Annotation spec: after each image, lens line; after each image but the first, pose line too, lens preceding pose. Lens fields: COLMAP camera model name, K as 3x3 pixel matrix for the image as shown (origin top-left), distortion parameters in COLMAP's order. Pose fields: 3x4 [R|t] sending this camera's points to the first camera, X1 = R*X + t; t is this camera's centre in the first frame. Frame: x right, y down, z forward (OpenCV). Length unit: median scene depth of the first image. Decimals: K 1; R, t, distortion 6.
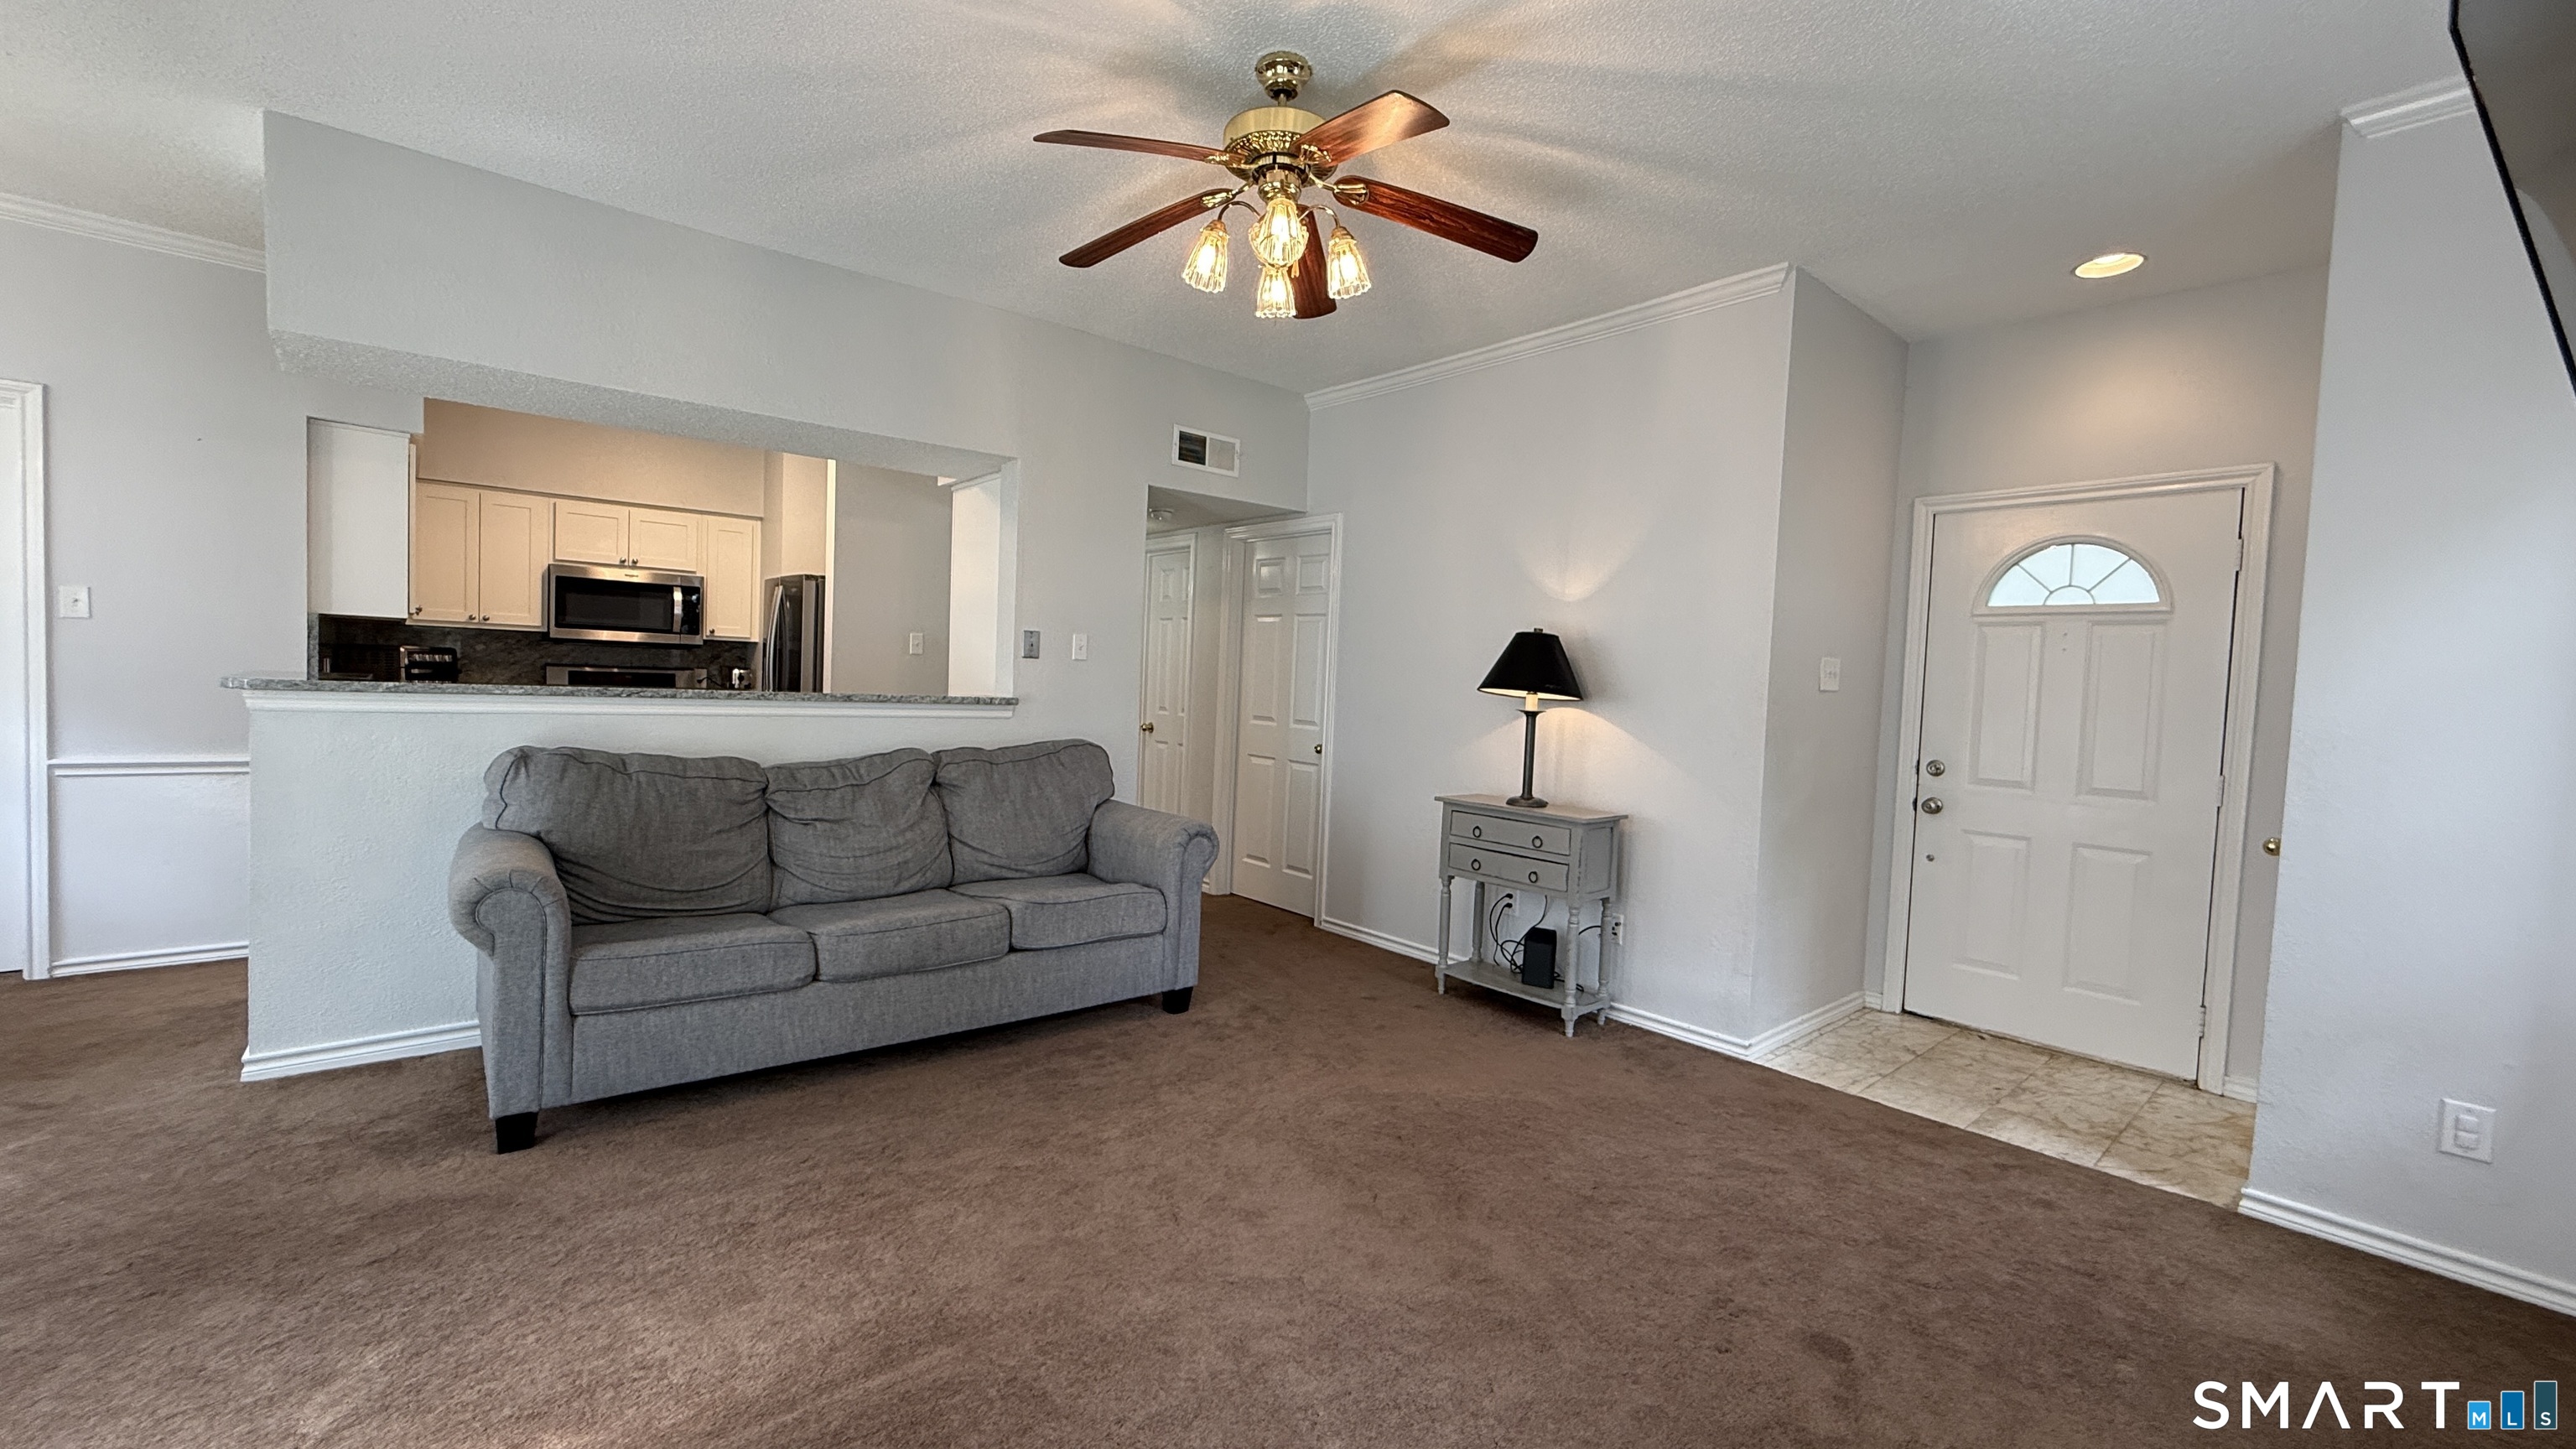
lens RADIAL K [[1013.7, 0, 1288.0], [0, 1013.7, 724.5], [0, 0, 1]] dist [0.000289, -0.000092]
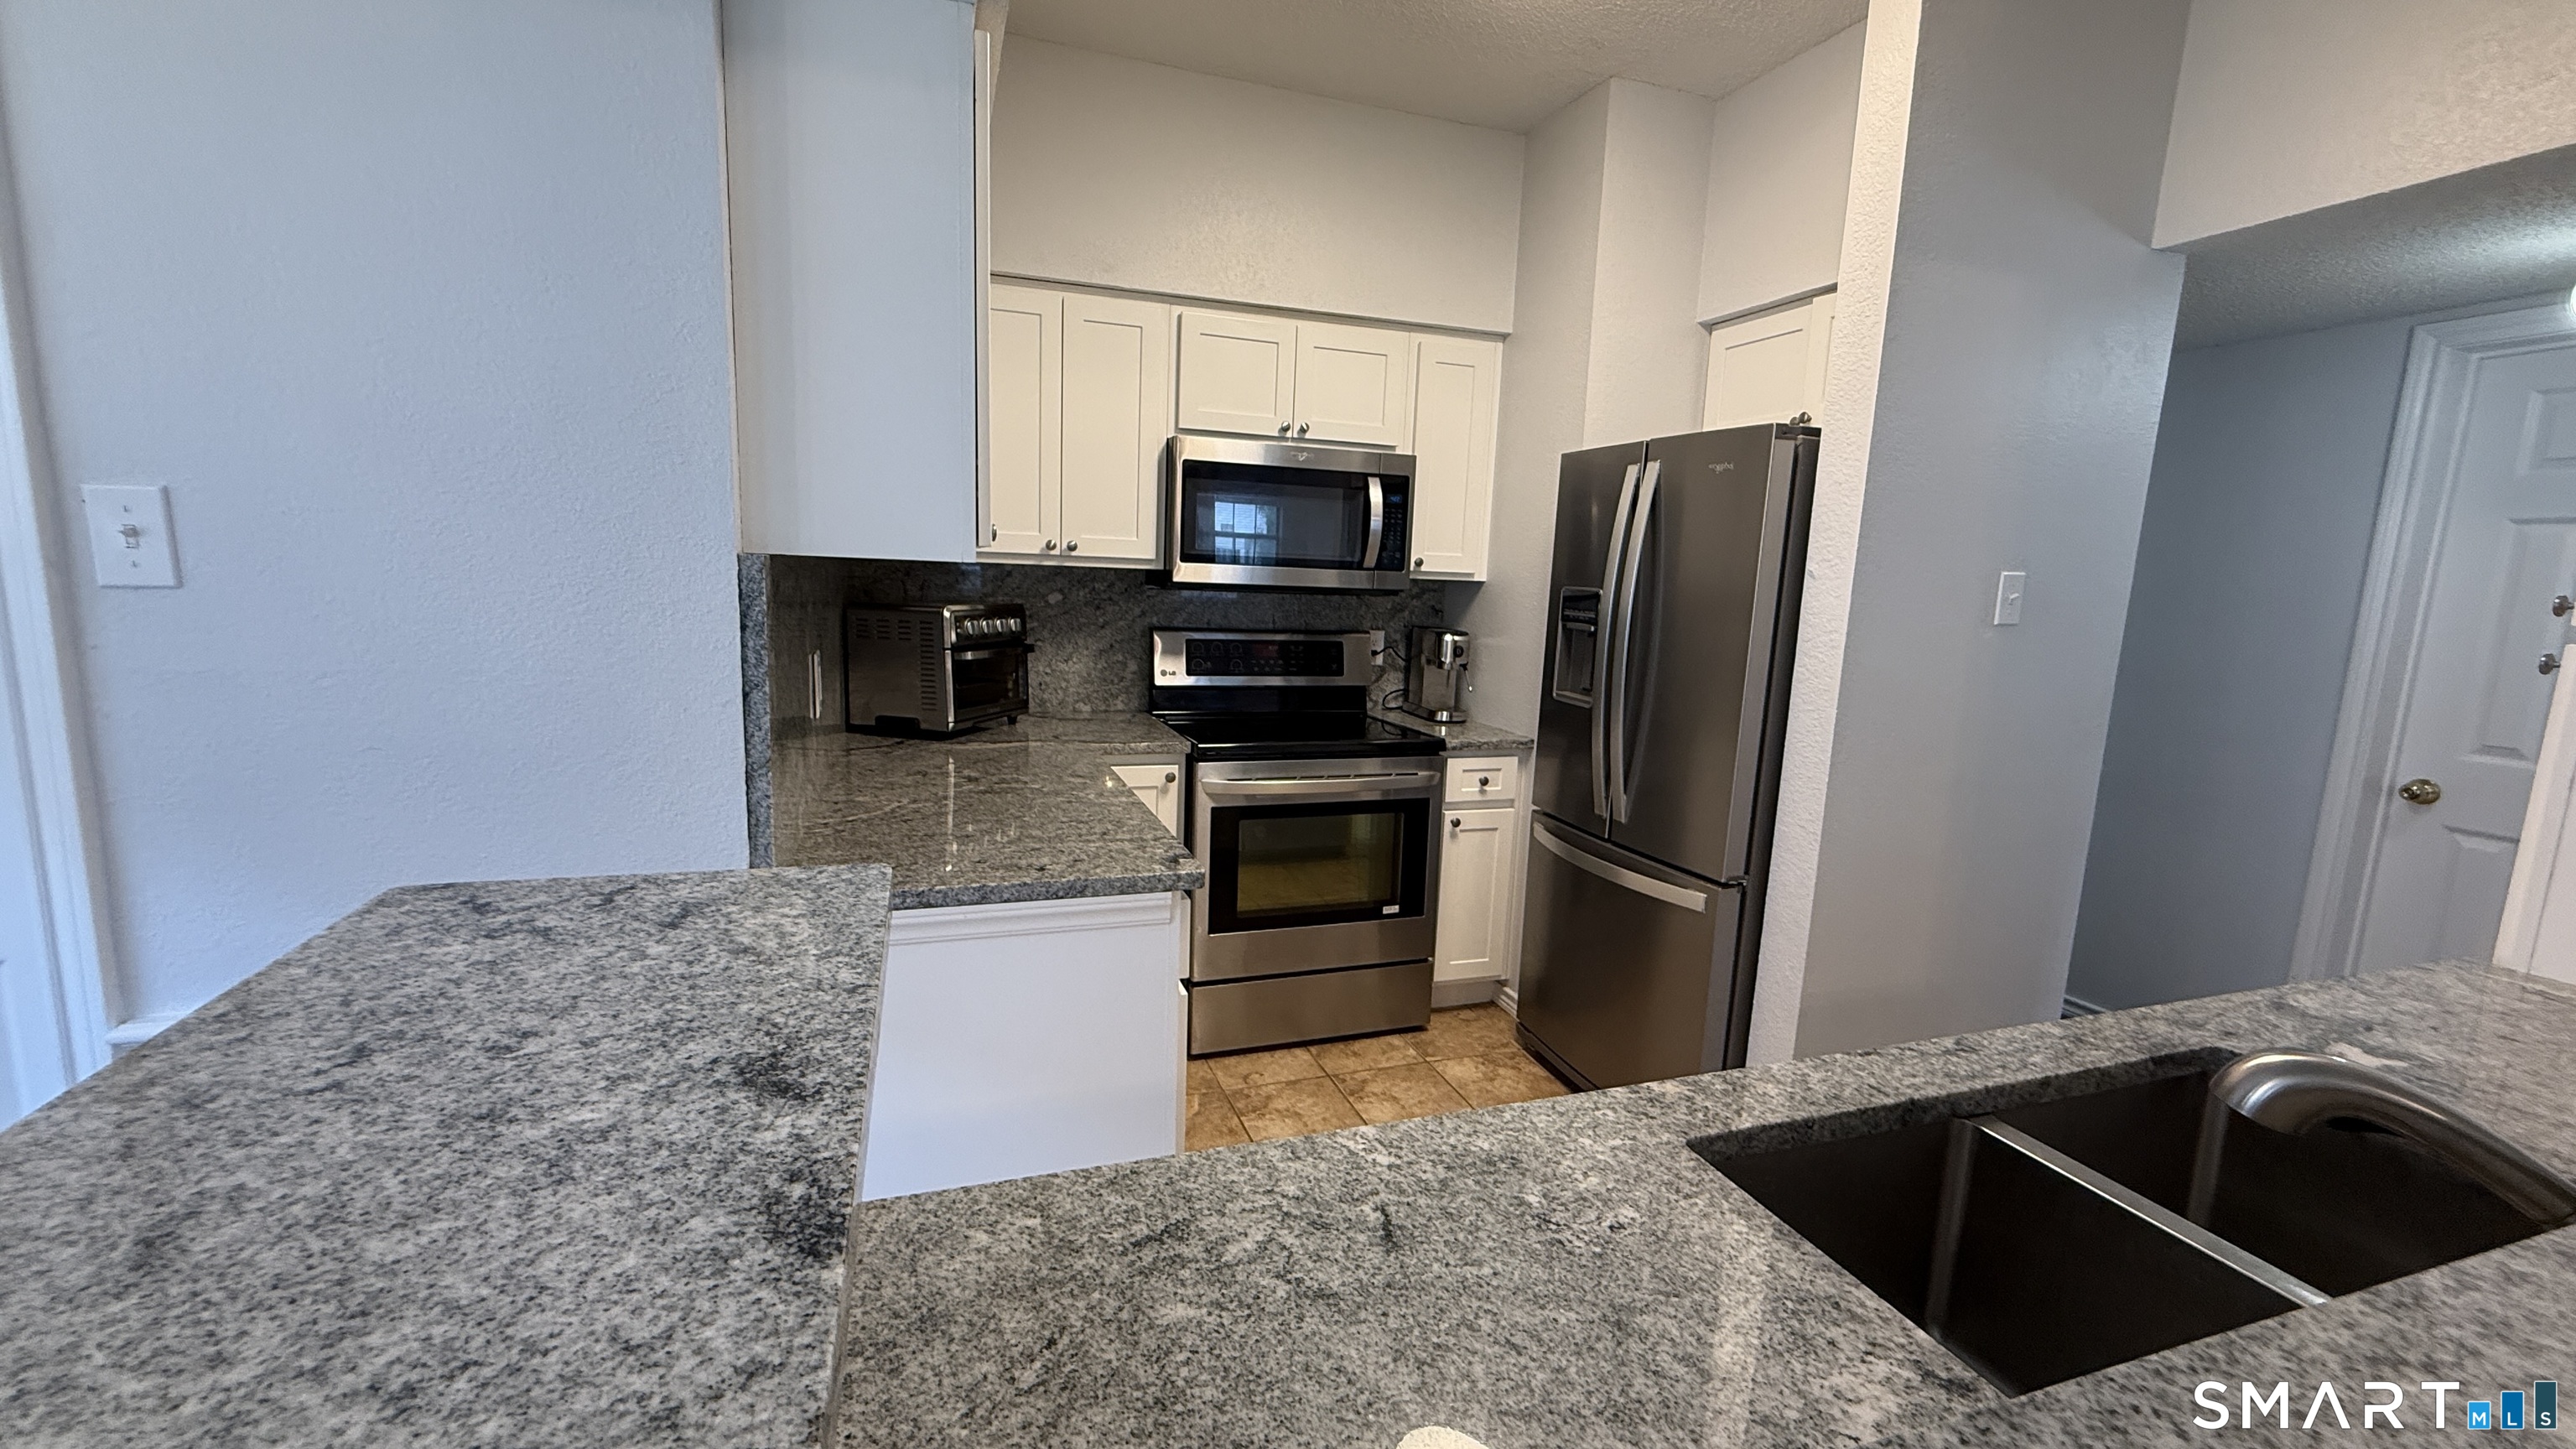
lens RADIAL K [[1013.7, 0, 1288.0], [0, 1013.7, 724.5], [0, 0, 1]] dist [0.000289, -0.000092]
pose [[0.929793, 0.051209, -0.364502, -0.498237], [-0.017598, 0.995327, 0.094943, -0.065808], [0.367661, -0.081863, 0.926350, 0.556101]]
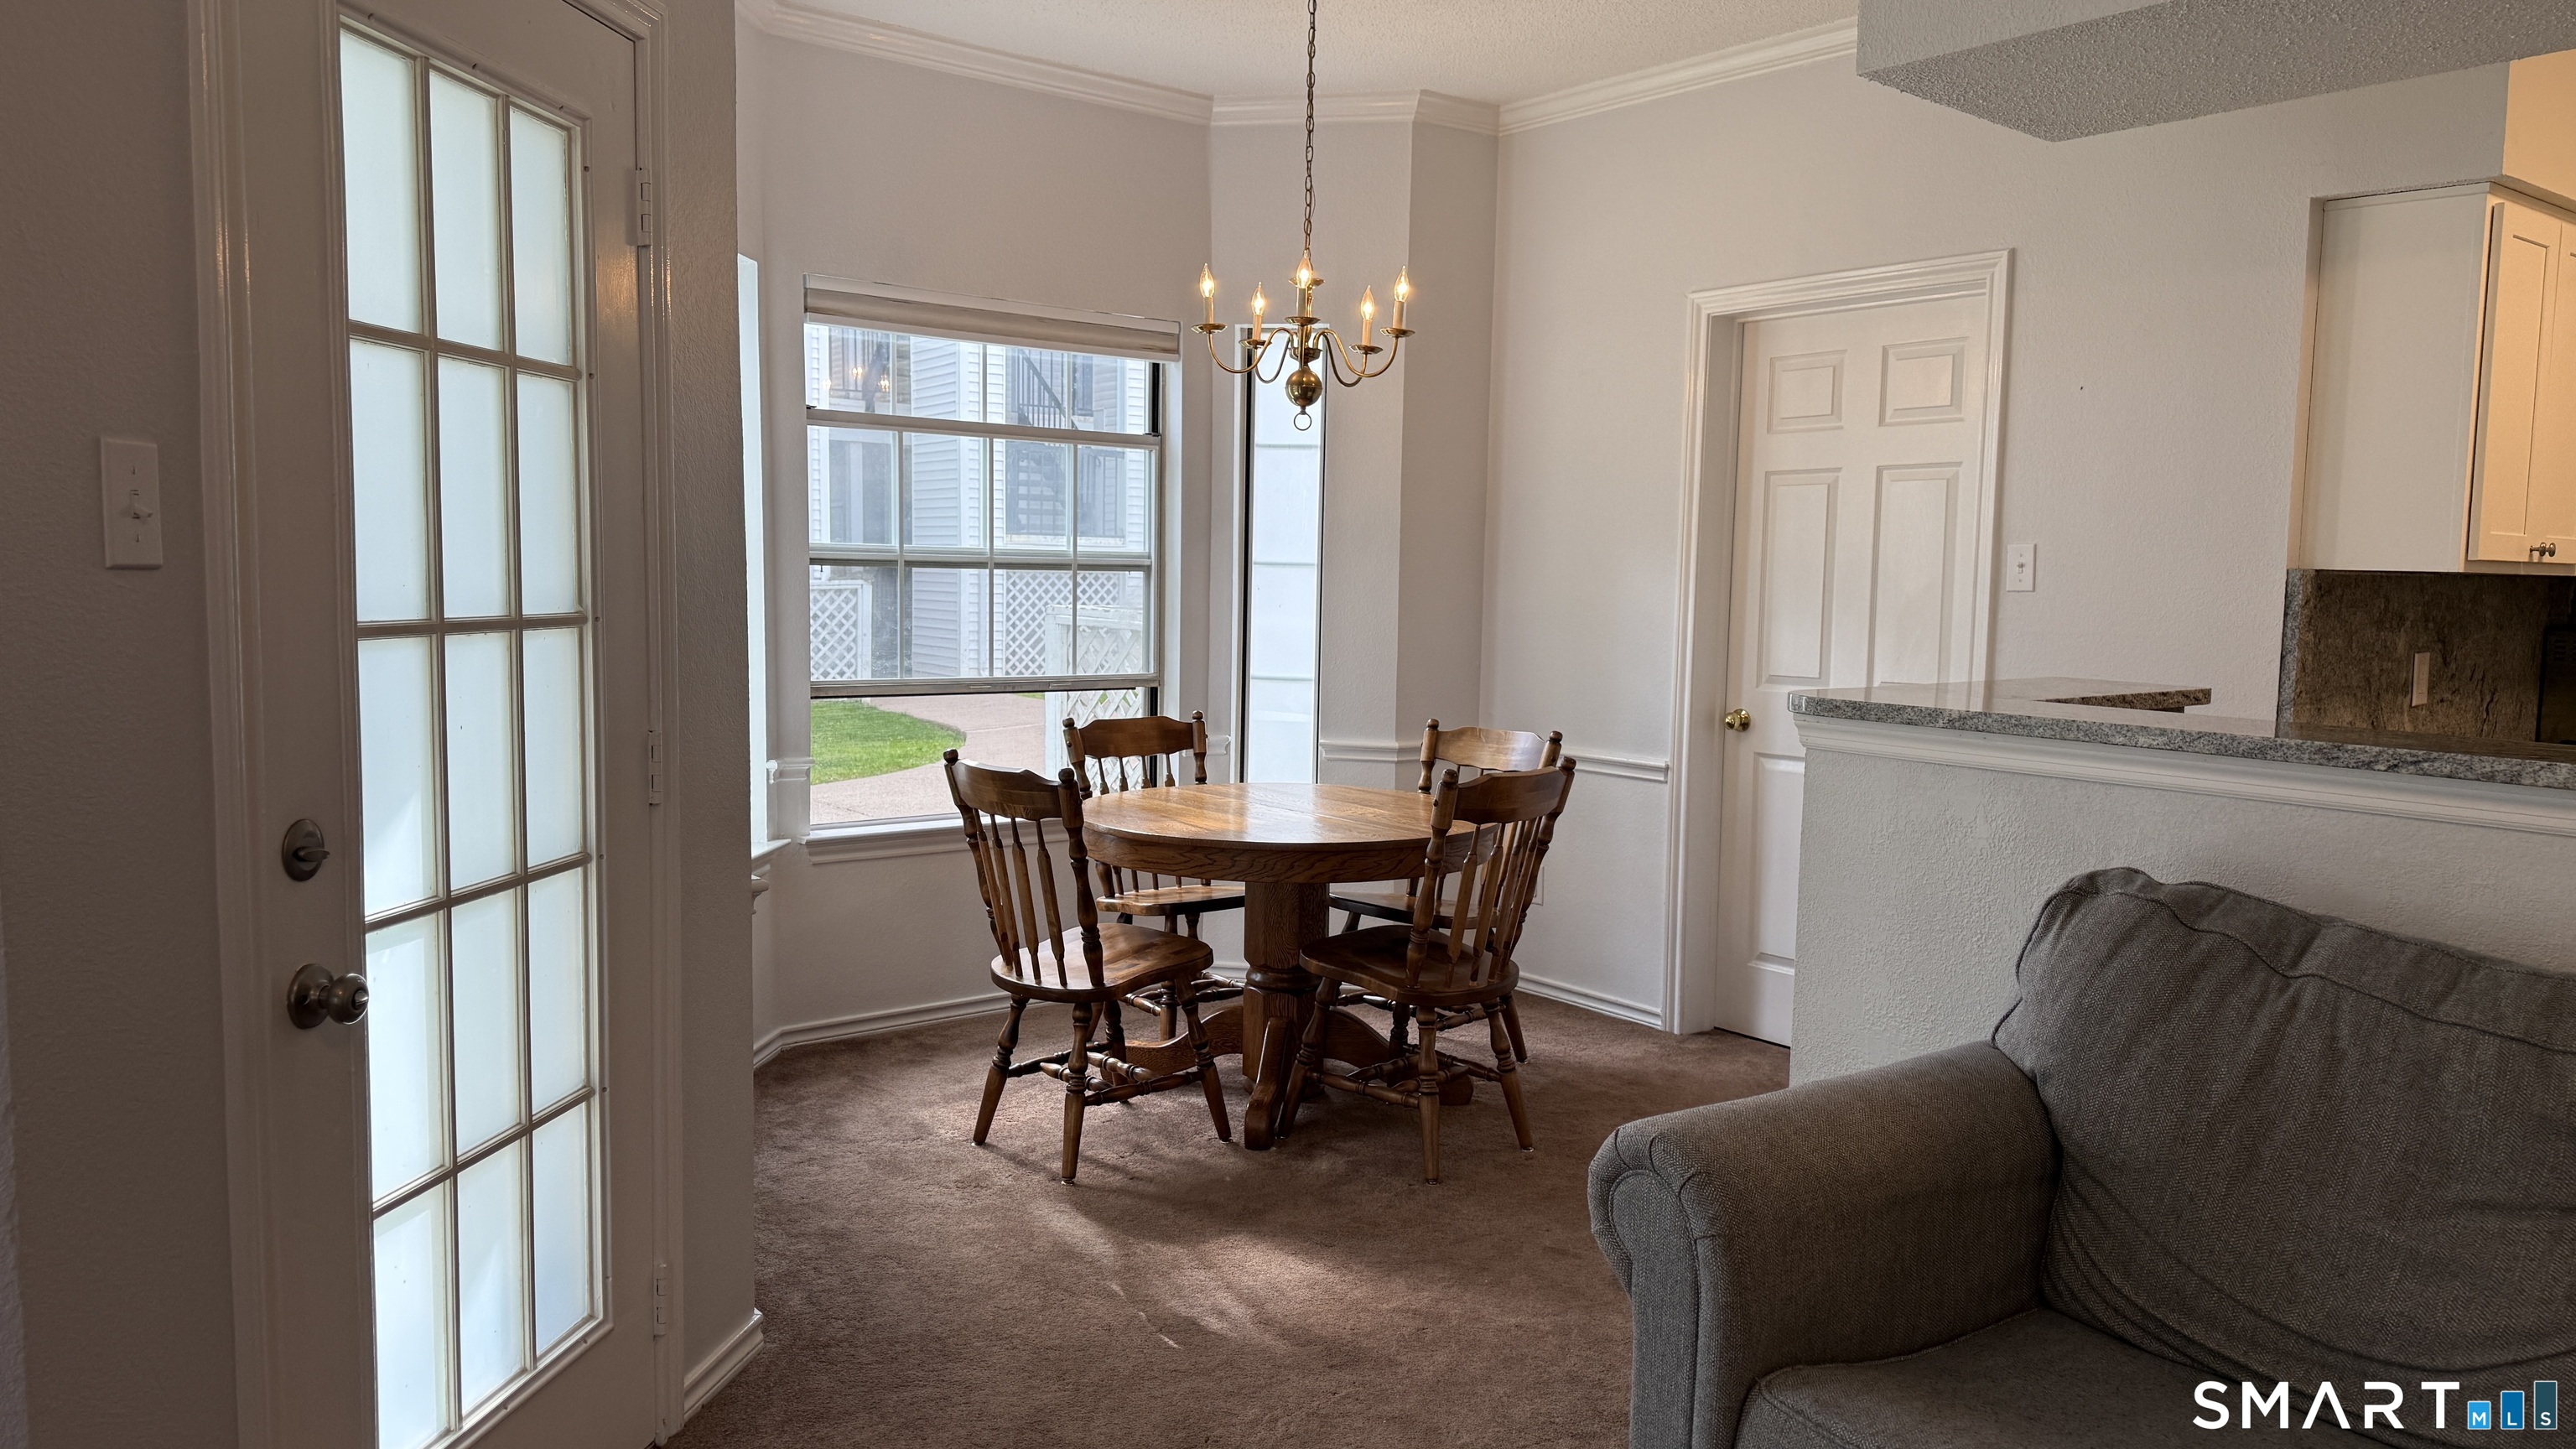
lens RADIAL K [[1808.8, 0, 1288.0], [0, 1808.8, 724.5], [0, 0, 1]] dist [-0.001215, -0.000537]
pose [[-0.031763, 0.049690, -0.998259, 0.013594], [-0.065503, 0.996513, 0.051688, -0.031275], [0.997347, 0.067030, -0.028397, 0.369654]]
